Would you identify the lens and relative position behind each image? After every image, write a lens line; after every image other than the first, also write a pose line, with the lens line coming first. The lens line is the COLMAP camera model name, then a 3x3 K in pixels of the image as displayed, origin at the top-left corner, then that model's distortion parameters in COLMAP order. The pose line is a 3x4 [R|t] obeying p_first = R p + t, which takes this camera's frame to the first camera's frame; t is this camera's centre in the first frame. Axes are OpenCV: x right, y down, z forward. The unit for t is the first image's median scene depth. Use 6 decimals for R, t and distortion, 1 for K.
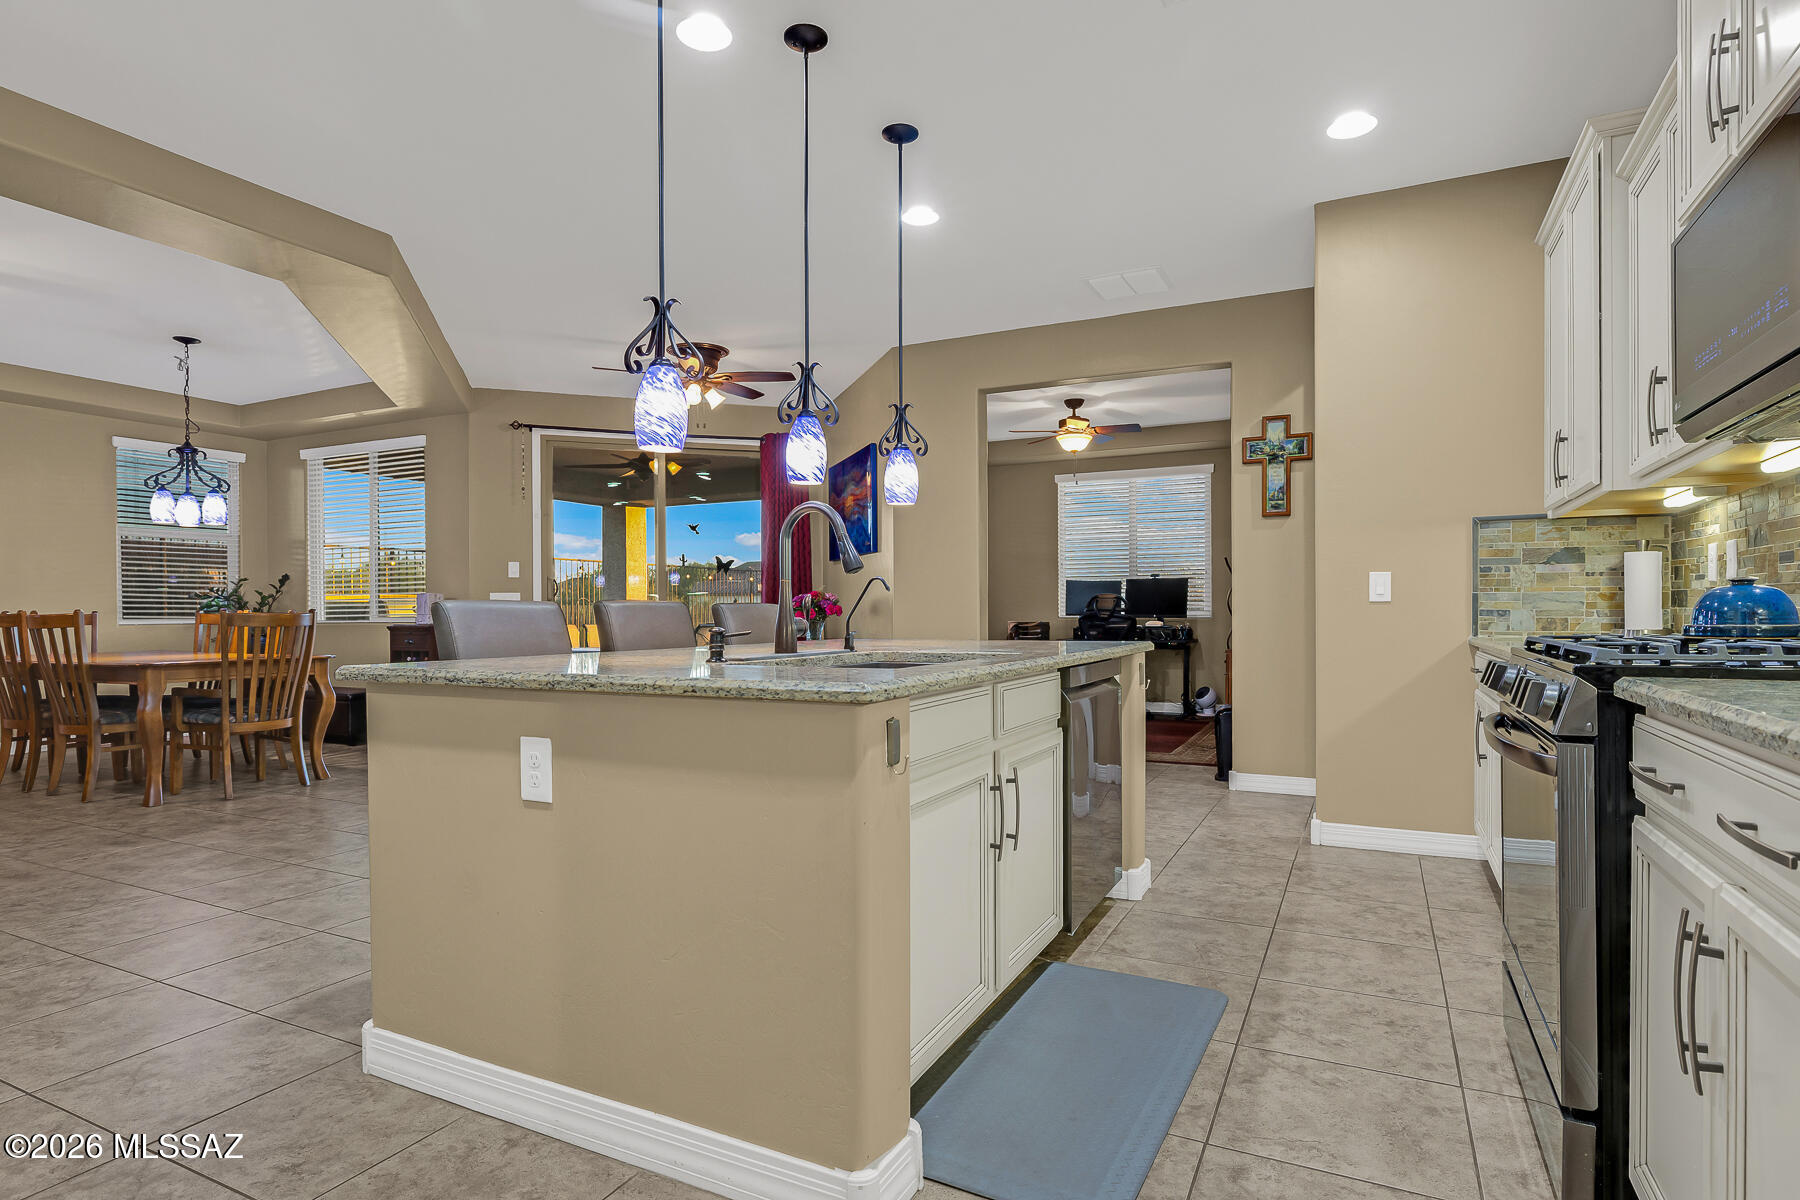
lens RADIAL K [[927.9, 0, 892.6], [0, 927.9, 609.2], [0, 0, 1]] dist [0.022985, 0.000226]
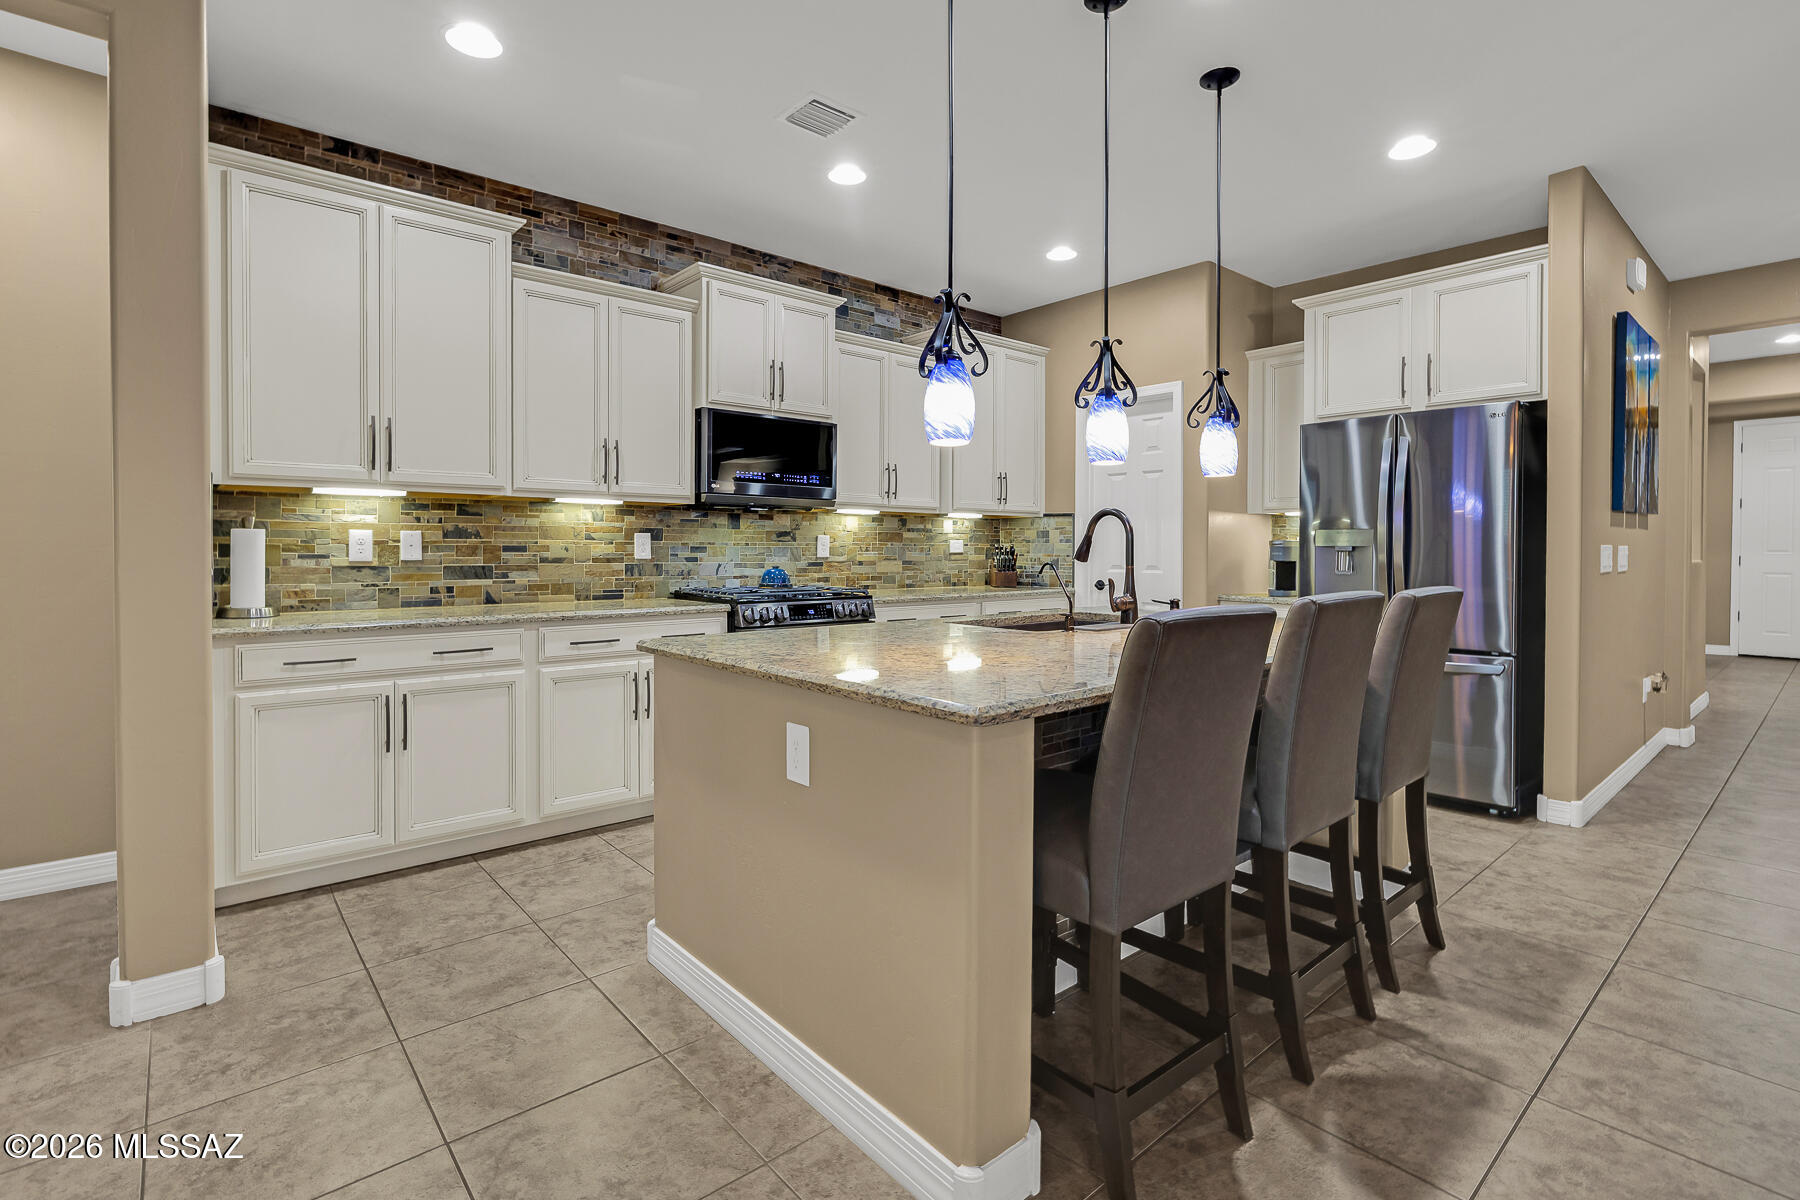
lens RADIAL K [[840.9, 0, 899.8], [0, 840.9, 558.5], [0, 0, 1]] dist [-0.003748, -0.000073]
pose [[-0.929795, -0.001981, 0.368073, -0.195547], [0.000728, 0.999974, 0.007221, -0.041023], [-0.368078, 0.006982, -0.929769, 1.814364]]
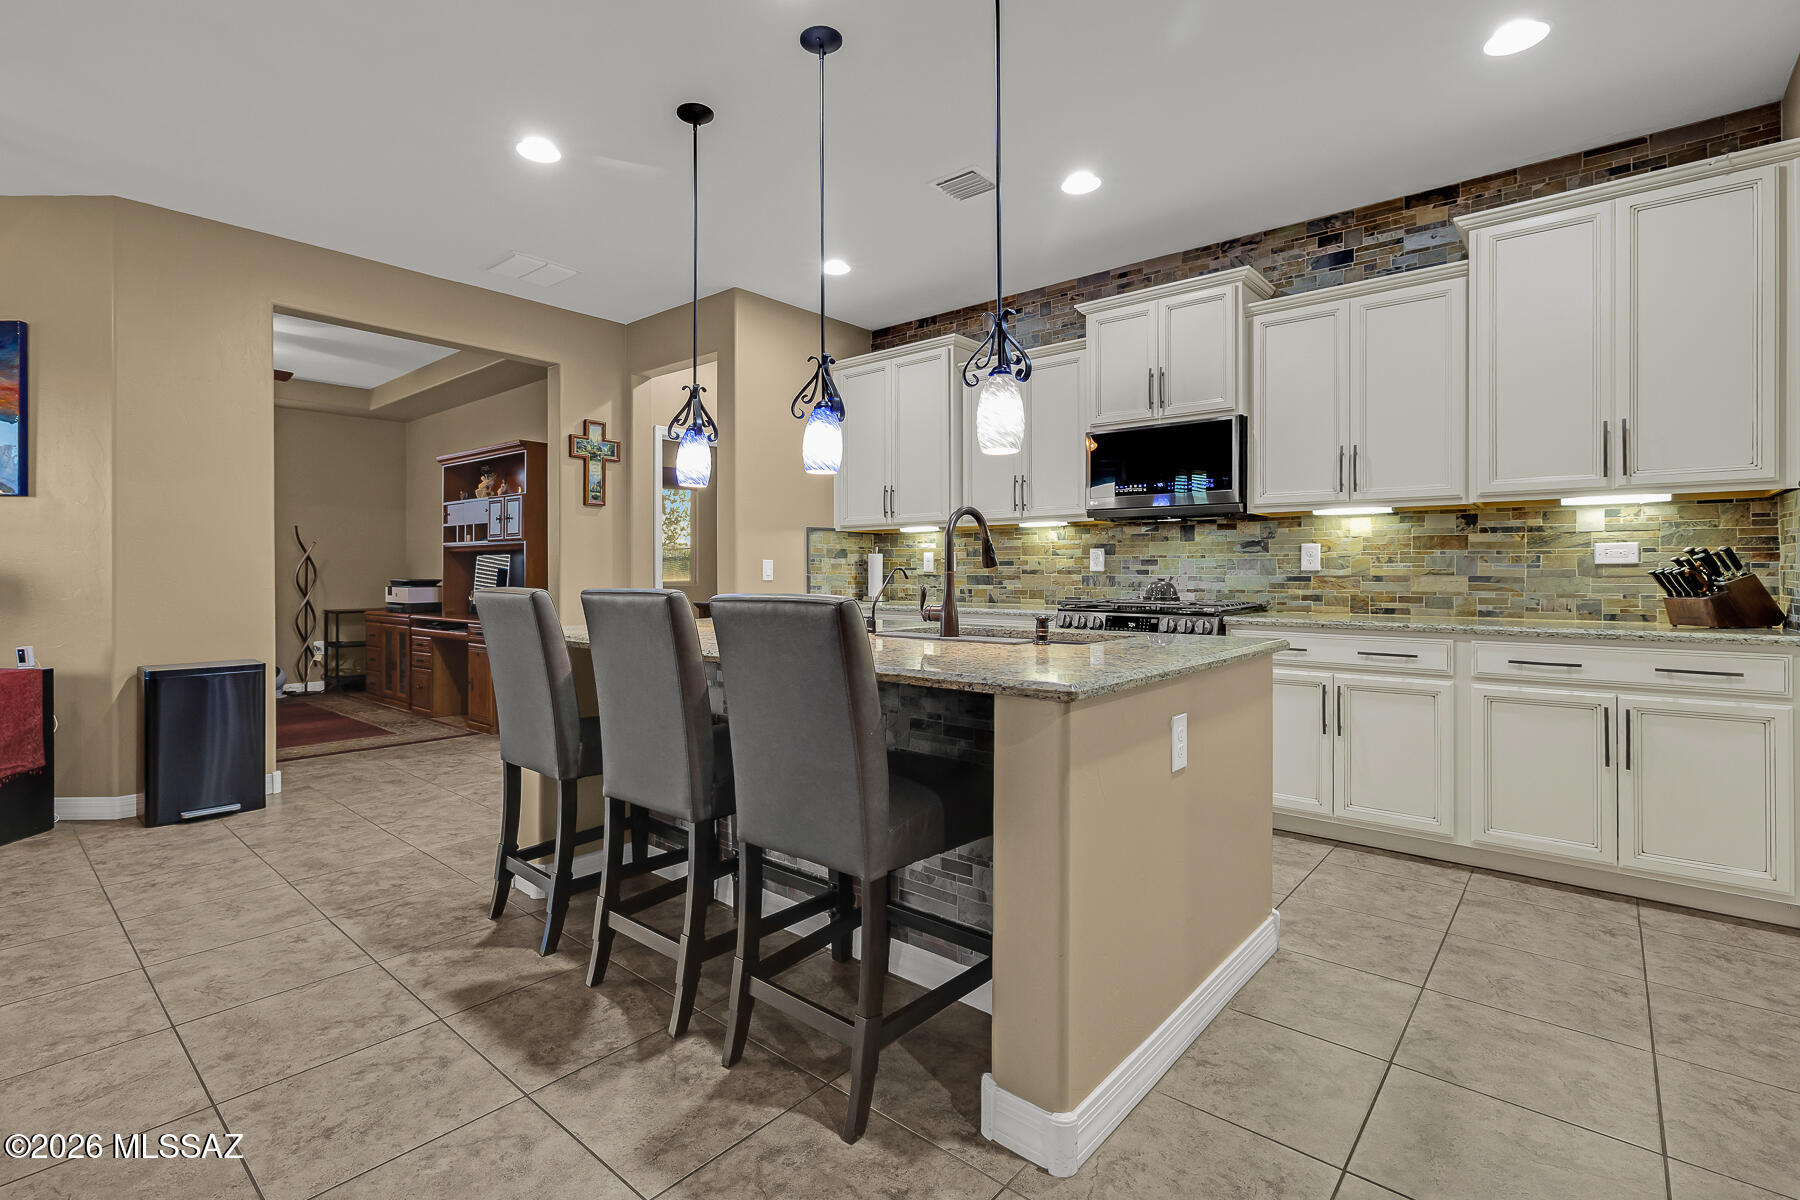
lens RADIAL K [[840.7, 0, 866.8], [0, 840.7, 566.7], [0, 0, 1]] dist [-0.006692, 0.000618]
pose [[0.249747, 0.009847, 0.968261, -0.927530], [-0.002883, 0.999951, -0.009426, -0.023021], [-0.968307, -0.000437, 0.249763, 0.695945]]
